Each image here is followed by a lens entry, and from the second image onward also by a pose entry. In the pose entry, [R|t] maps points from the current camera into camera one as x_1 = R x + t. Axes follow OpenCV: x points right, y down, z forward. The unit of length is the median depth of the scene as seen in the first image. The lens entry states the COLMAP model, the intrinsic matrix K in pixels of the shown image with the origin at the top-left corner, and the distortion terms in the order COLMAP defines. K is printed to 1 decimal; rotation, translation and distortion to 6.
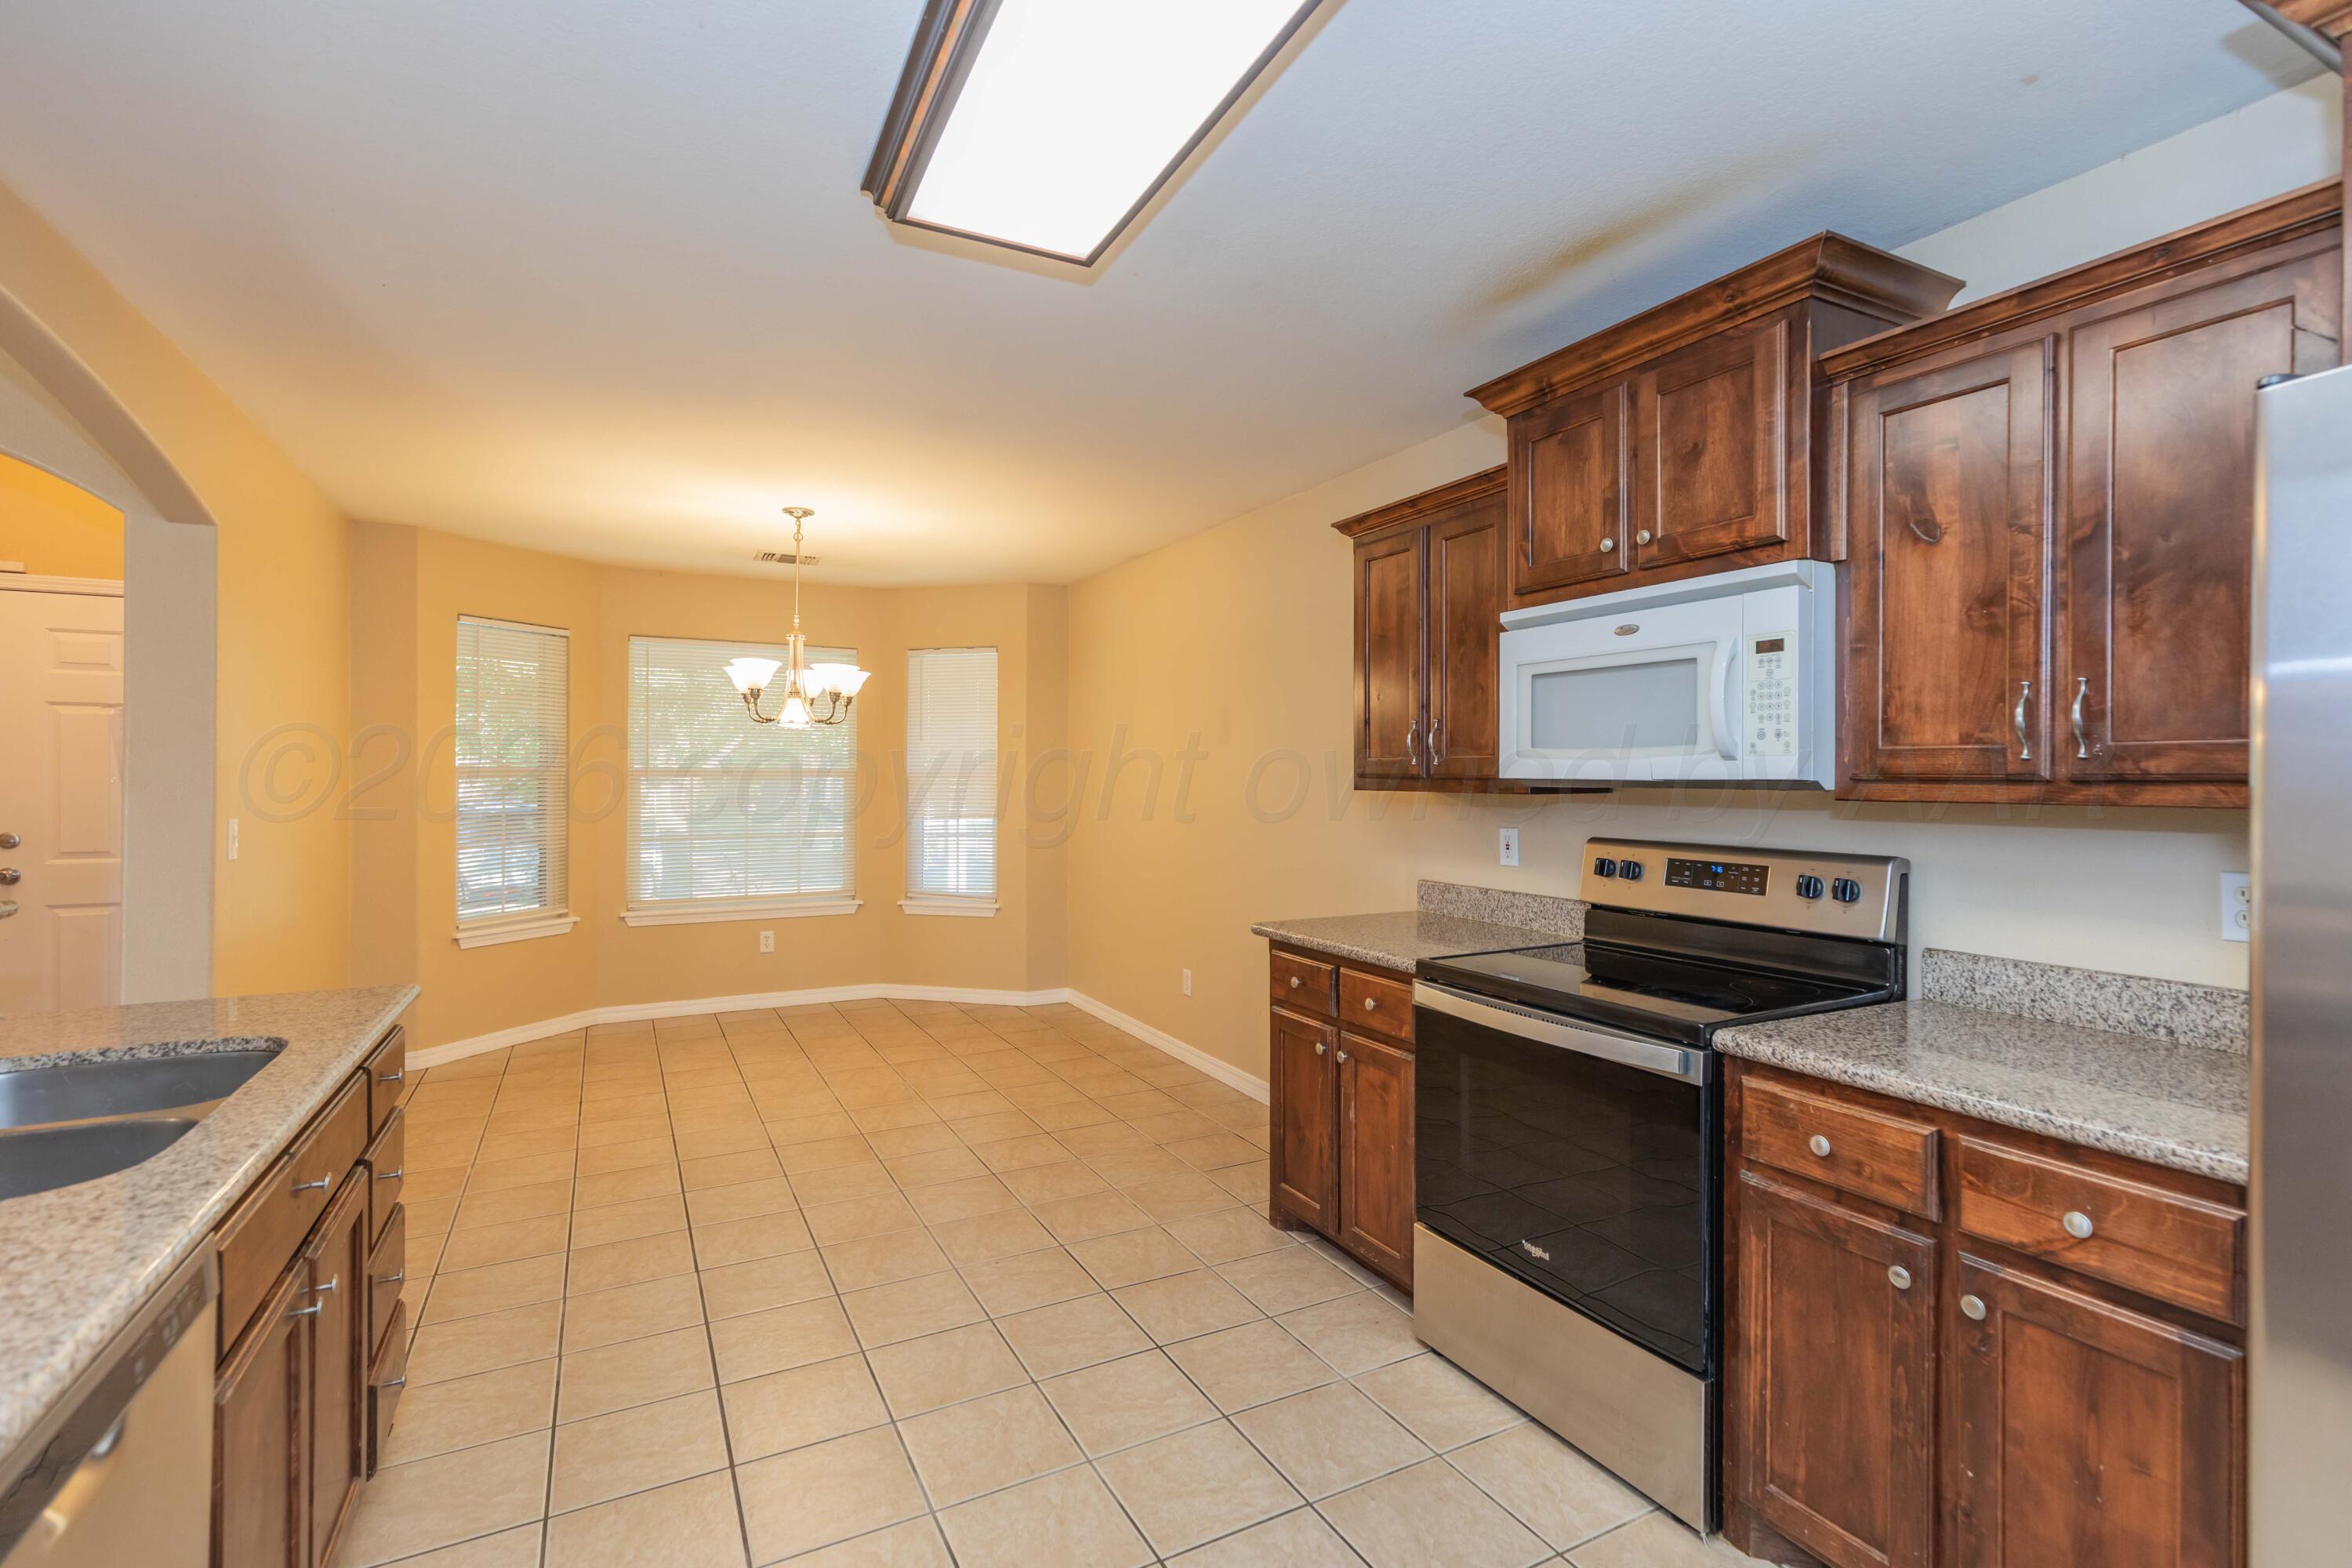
lens RADIAL K [[1064.2, 0, 1168.0], [0, 1064.2, 782.7], [0, 0, 1]] dist [0.015094, -0.005022]
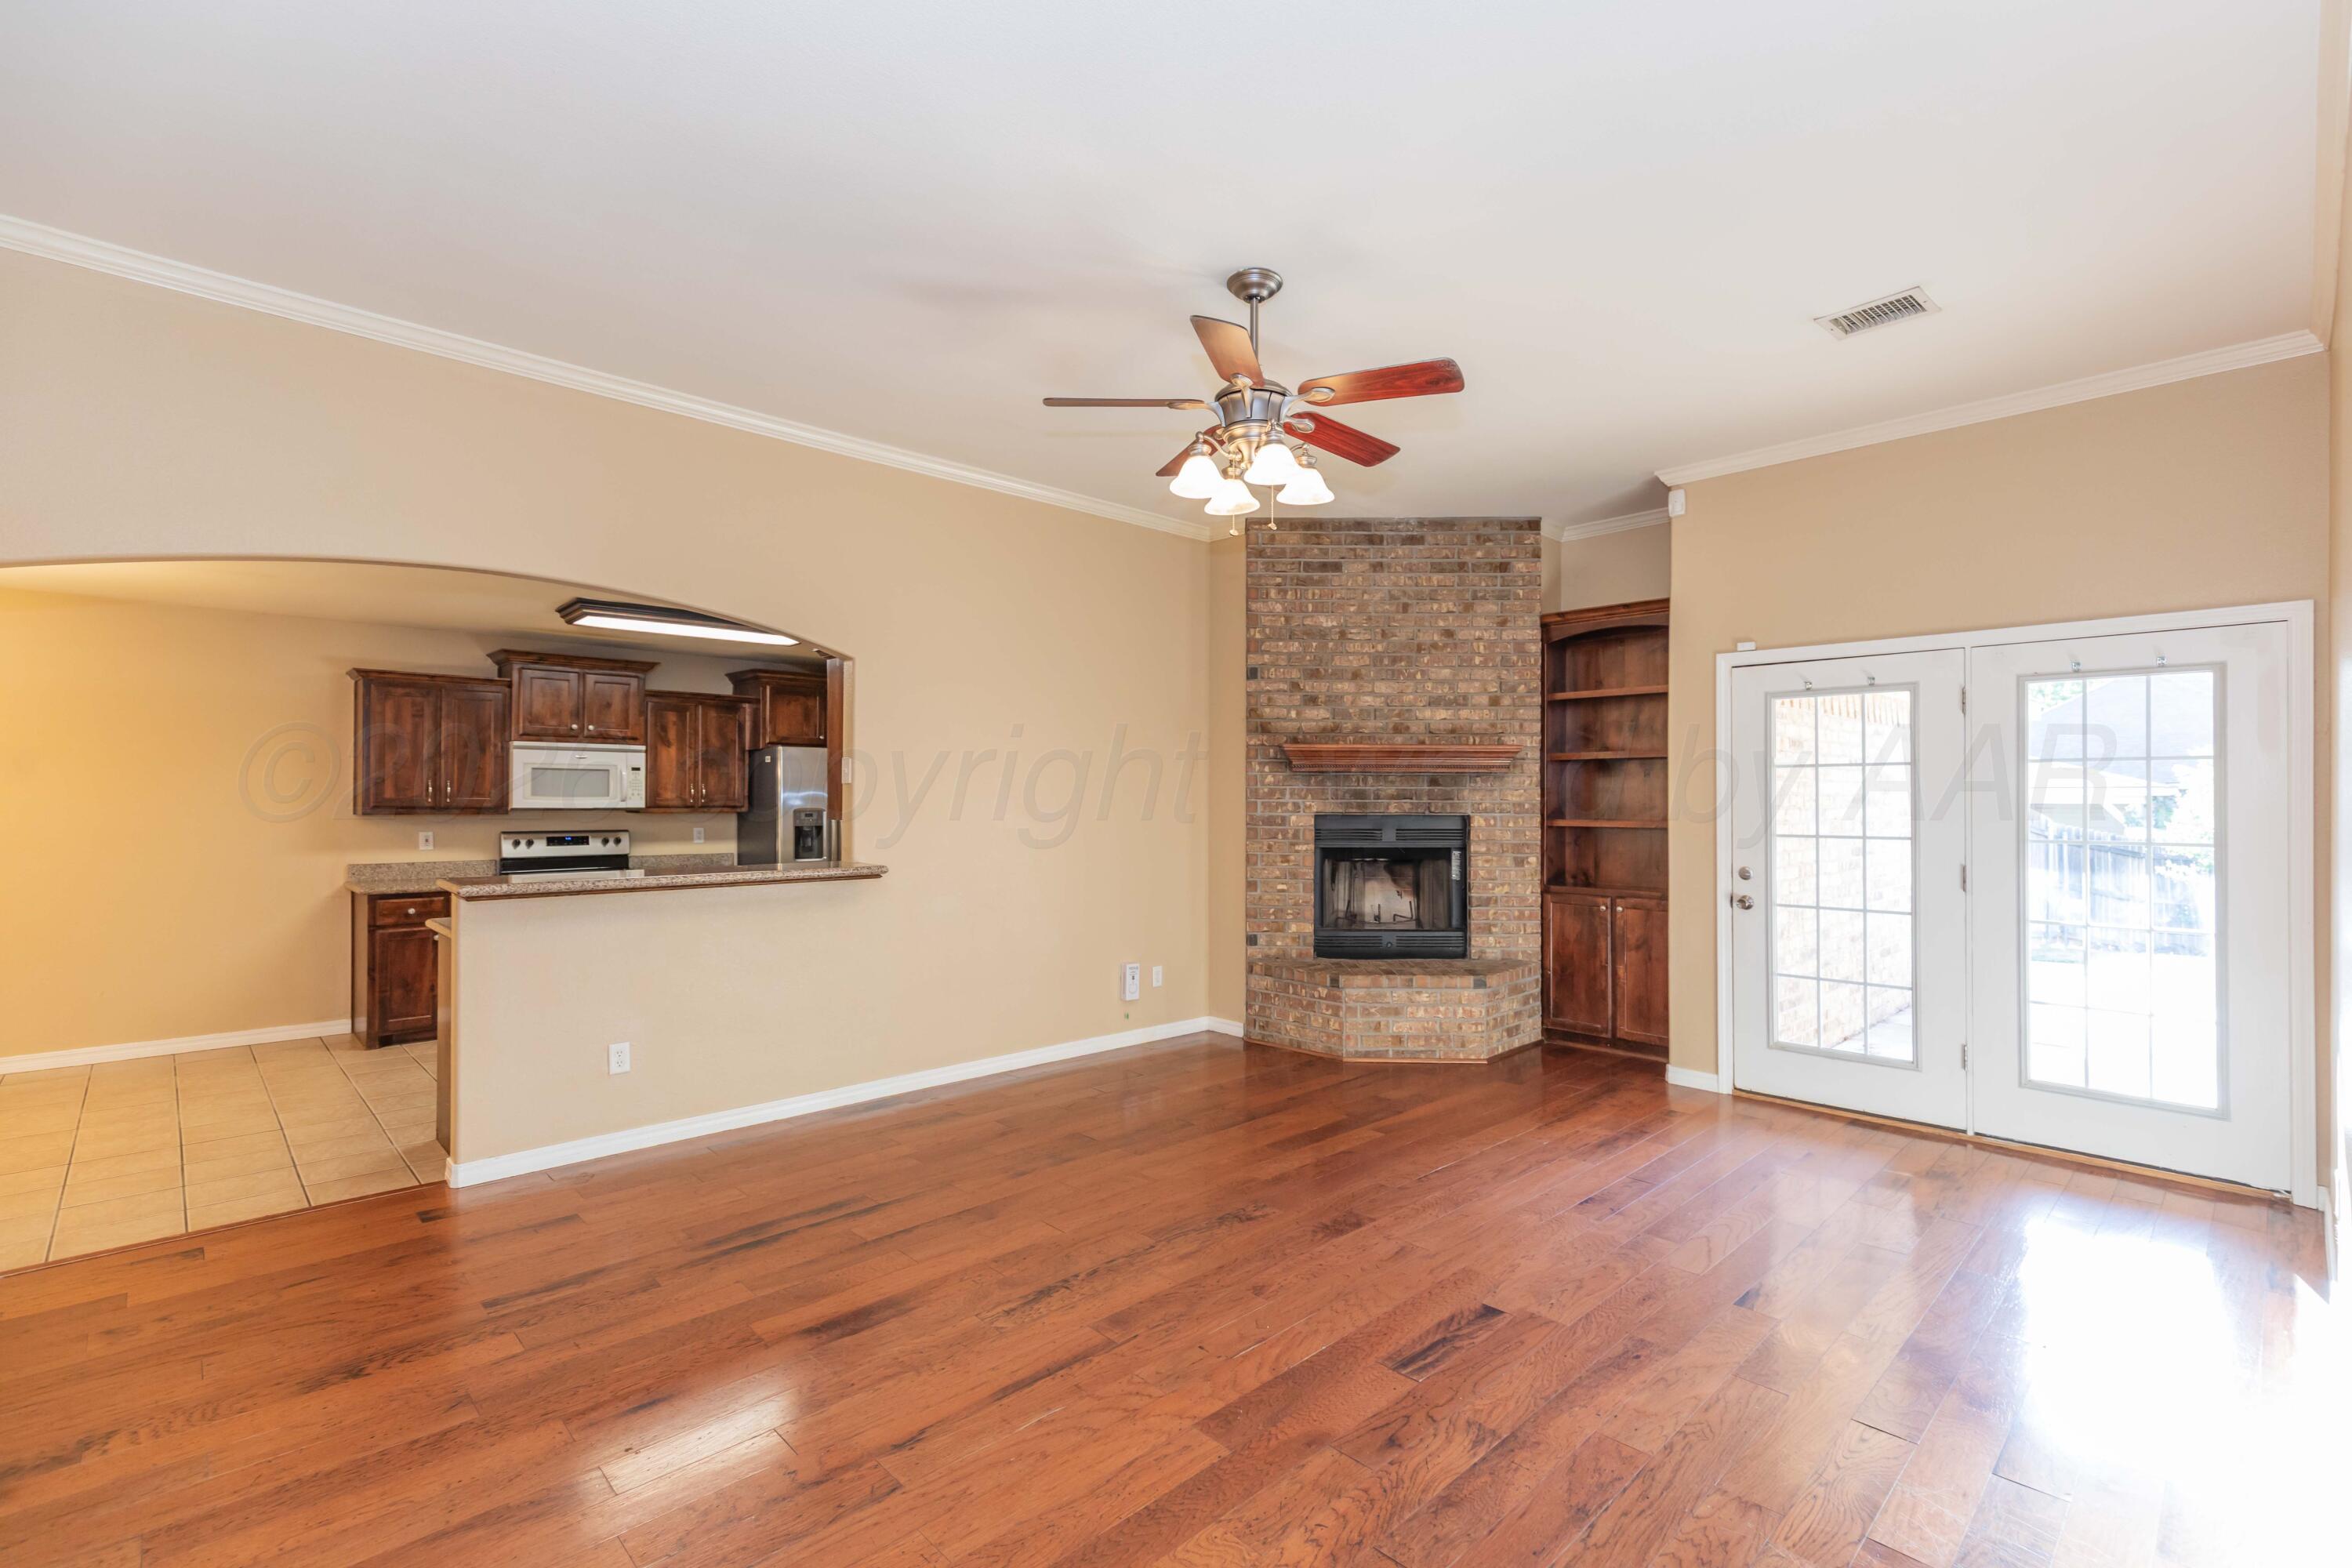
lens RADIAL K [[1064.2, 0, 1173.6], [0, 1064.2, 790.9], [0, 0, 1]] dist [0.015094, -0.005022]
pose [[-0.277546, 0.002261, 0.960710, -2.627281], [0.002935, 0.999995, -0.001506, -0.036878], [-0.960708, 0.002402, -0.277551, 0.229540]]
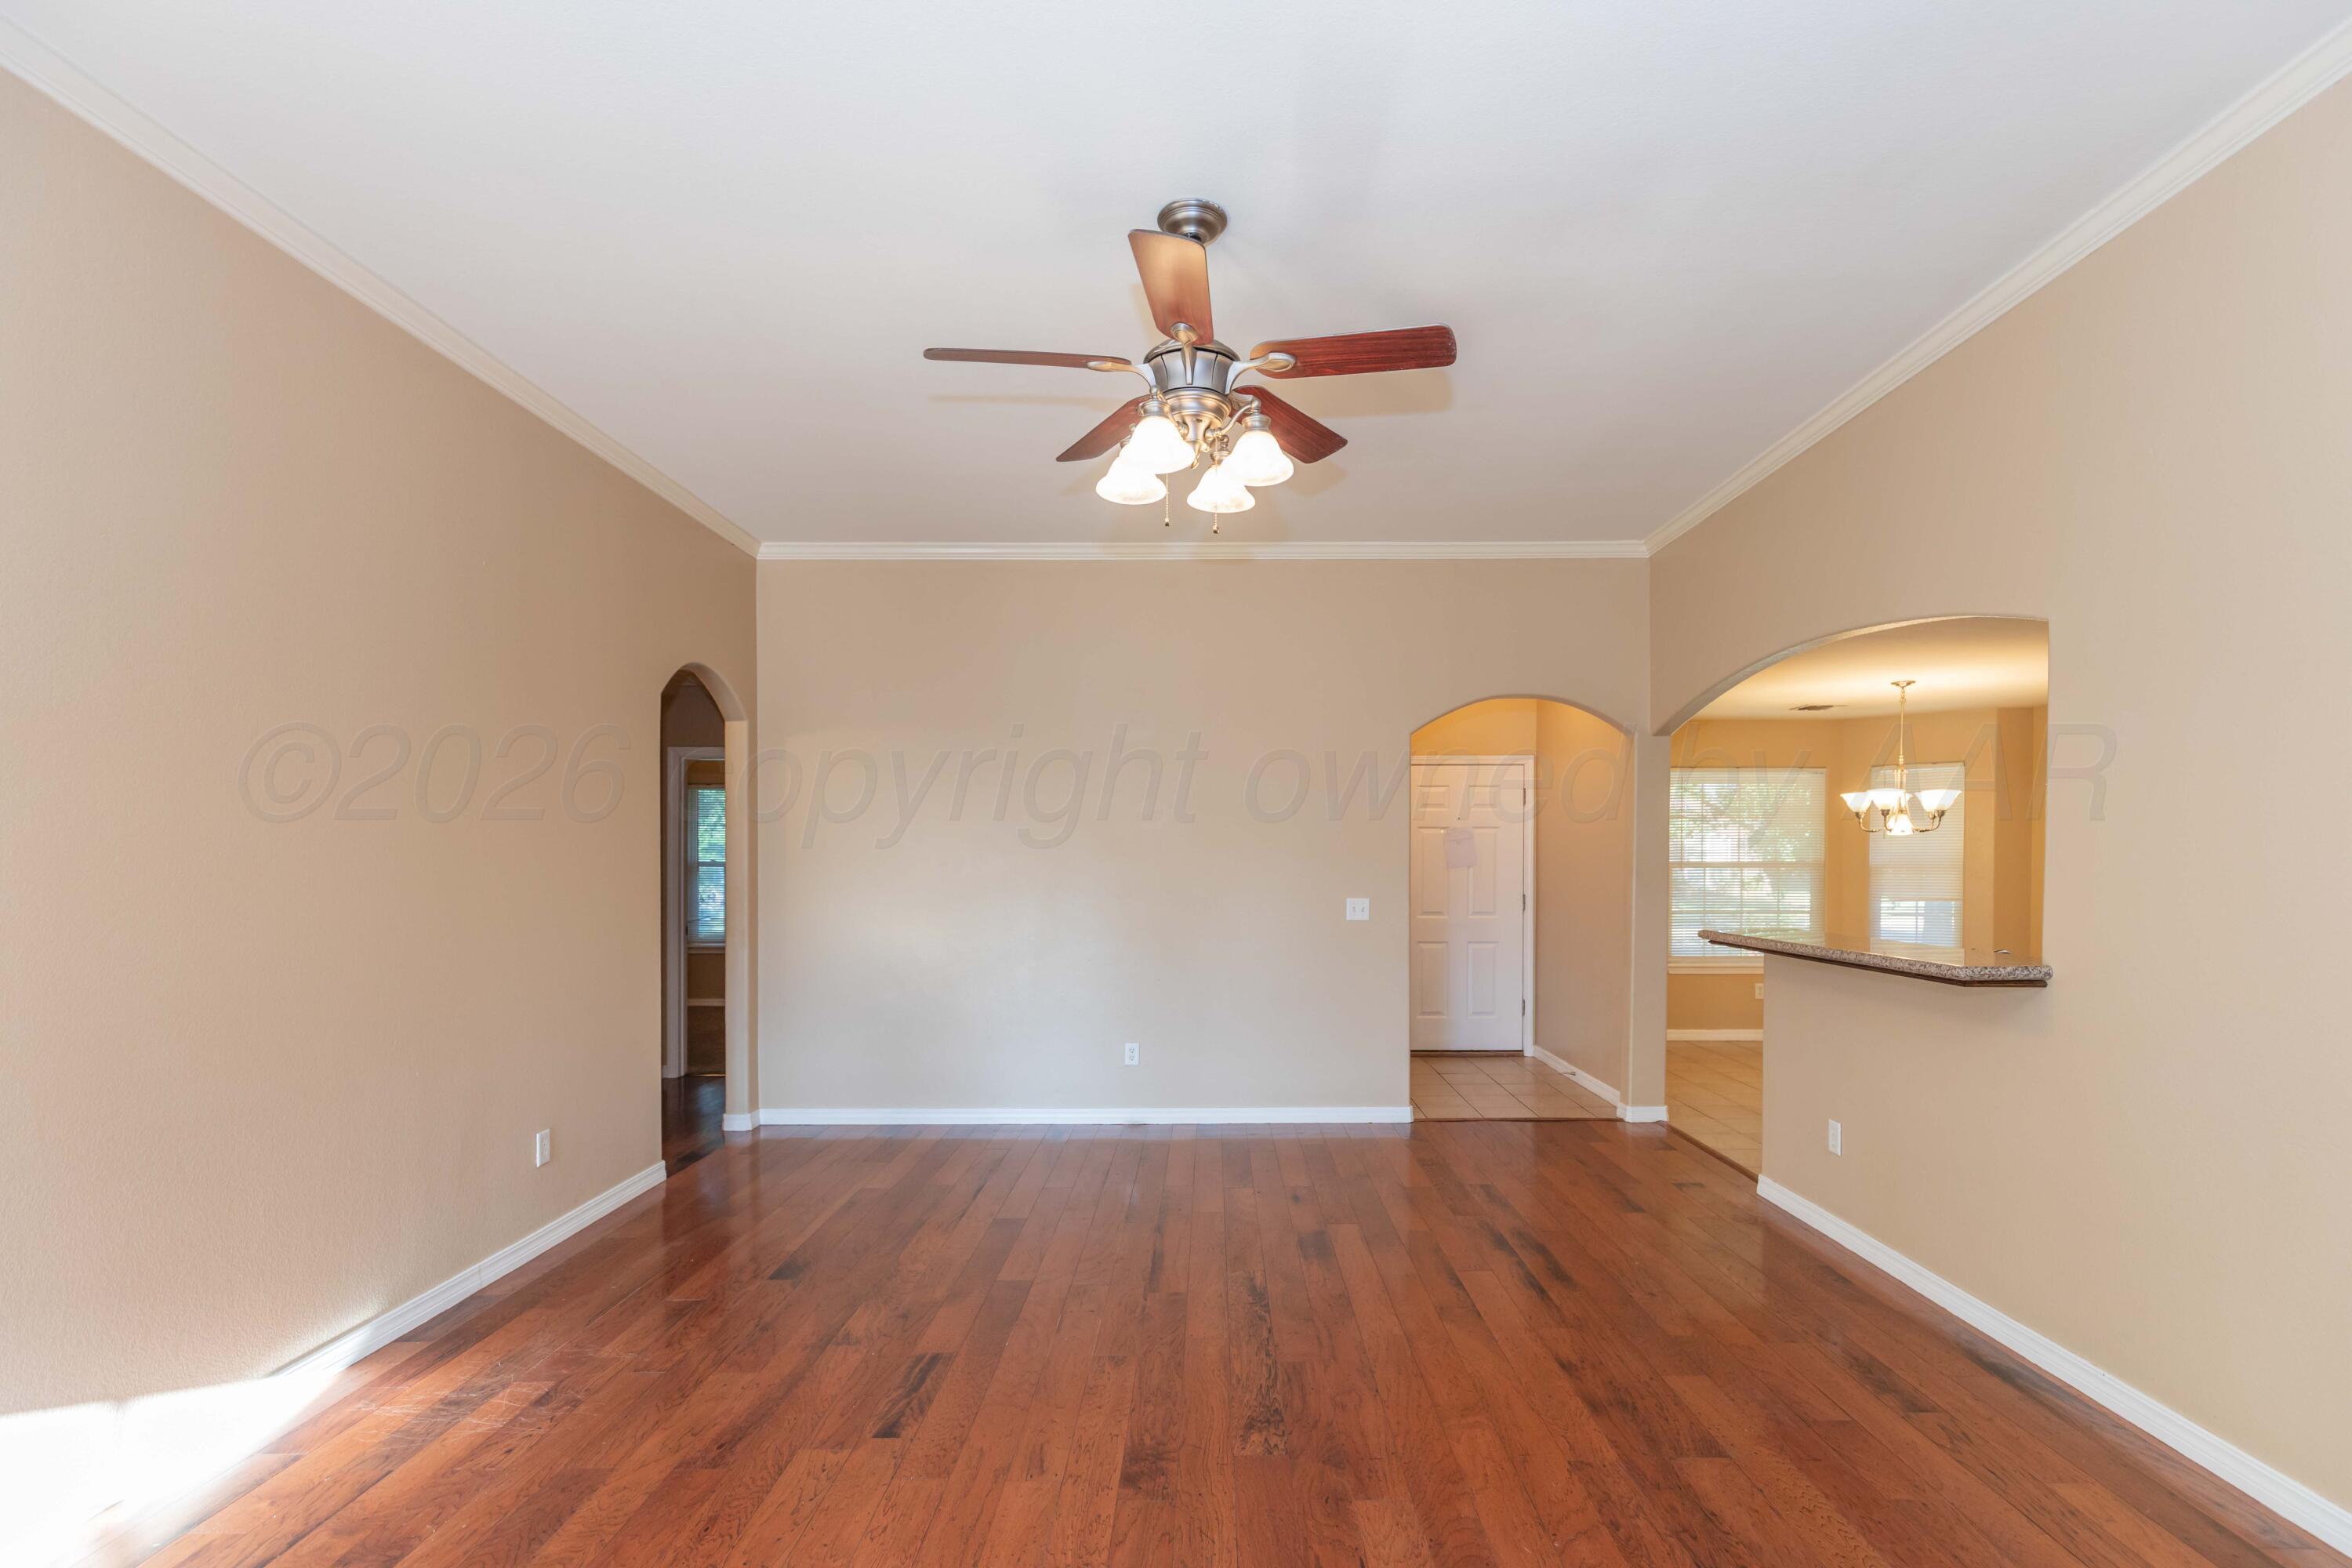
lens RADIAL K [[1064.2, 0, 1219.4], [0, 1064.2, 863.3], [0, 0, 1]] dist [0.015094, -0.005022]
pose [[0.892702, -0.002371, -0.450642, -0.883634], [0.001253, 0.999995, -0.002780, -0.015994], [0.450646, 0.001917, 0.892701, -1.175423]]
